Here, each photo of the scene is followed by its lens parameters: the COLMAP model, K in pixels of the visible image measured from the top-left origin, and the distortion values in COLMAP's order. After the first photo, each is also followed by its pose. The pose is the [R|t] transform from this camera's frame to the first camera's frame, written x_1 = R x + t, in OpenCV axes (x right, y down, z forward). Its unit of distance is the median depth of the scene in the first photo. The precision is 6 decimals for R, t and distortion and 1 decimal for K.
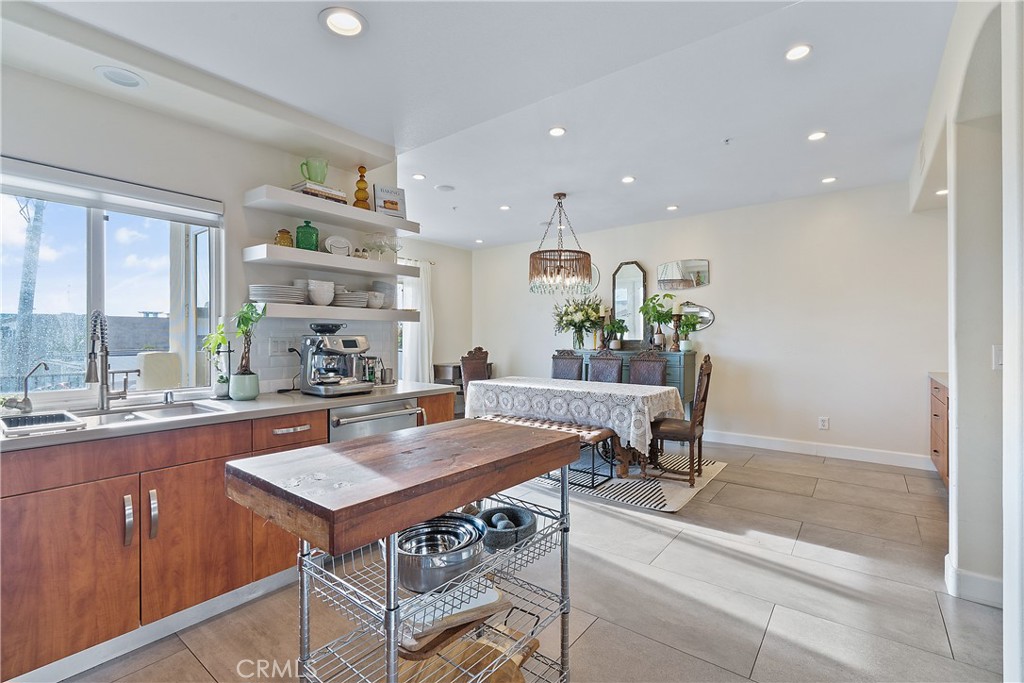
lens RADIAL K [[461.1, 0, 503.8], [0, 461.1, 338.4], [0, 0, 1]] dist [-0.012627, 0.005470]
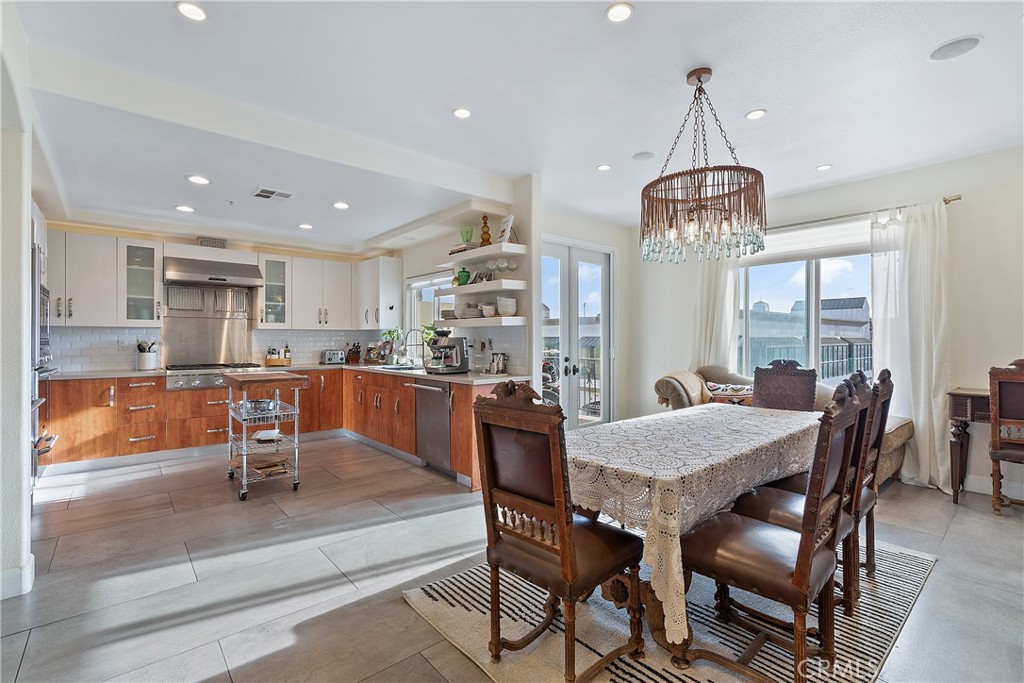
lens RADIAL K [[456.4, 0, 506.9], [0, 456.4, 338.9], [0, 0, 1]] dist [-0.010459, 0.000618]
pose [[-0.194529, 0.000838, -0.980896, 0.687551], [0.001862, 0.999998, 0.000485, -0.000751], [0.980895, -0.001732, -0.194530, 0.882155]]
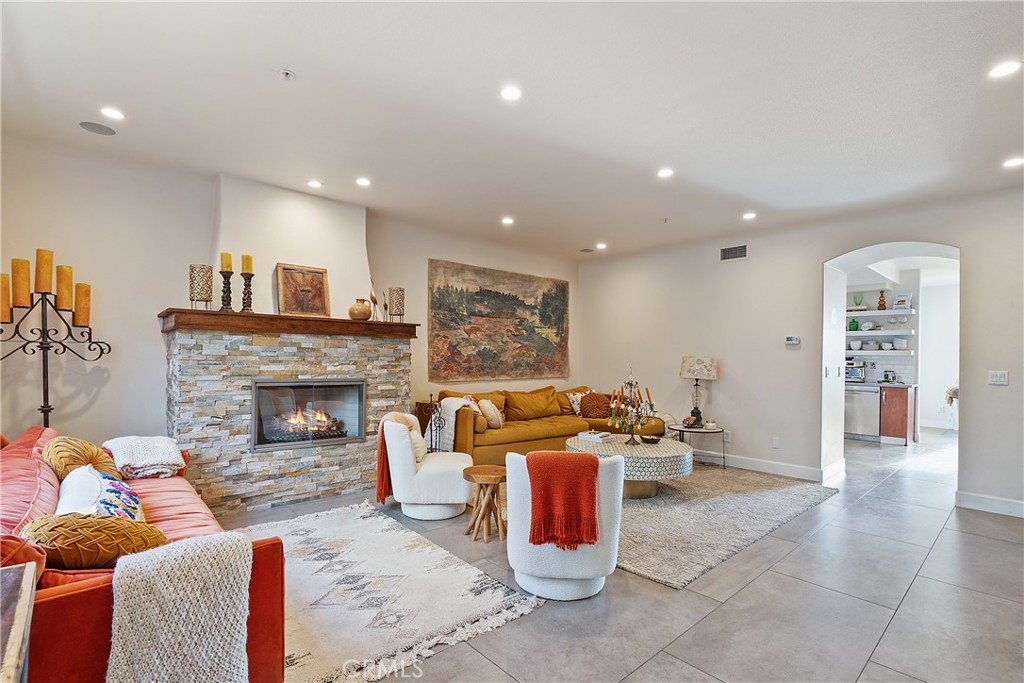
lens RADIAL K [[471.6, 0, 506.2], [0, 471.6, 359.9], [0, 0, 1]] dist [-0.004720, 0.000515]
pose [[-0.173494, 0.005802, -0.984818, 1.616520], [-0.013884, 0.999869, 0.008337, -0.005171], [0.984737, 0.015120, -0.173390, -0.328484]]
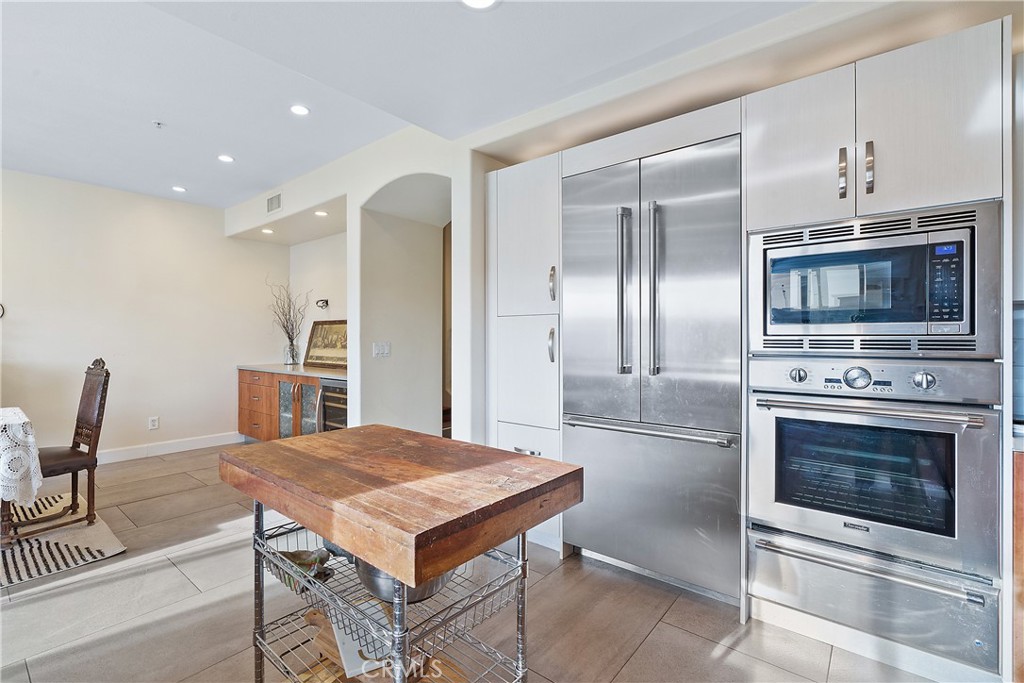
lens RADIAL K [[456.4, 0, 506.9], [0, 456.4, 338.9], [0, 0, 1]] dist [-0.010459, 0.000618]
pose [[0.016609, 0.000431, 0.999862, -0.294205], [0.000430, 1.000000, -0.000439, 0.000324], [-0.999862, 0.000437, 0.016609, 0.209995]]
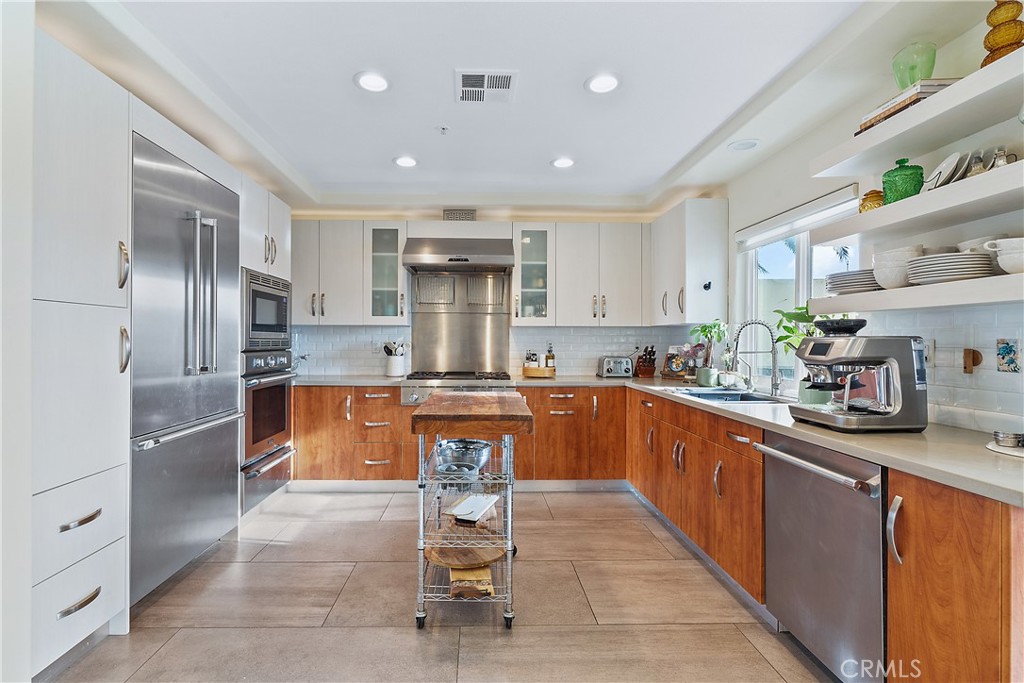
lens RADIAL K [[472.1, 0, 489.3], [0, 472.1, 341.7], [0, 0, 1]] dist [-0.014360, 0.007439]
pose [[-0.771346, 0.001011, -0.636415, 0.265621], [-0.000798, 0.999996, 0.002555, 0.000004], [0.636416, 0.002478, -0.771342, 0.684746]]
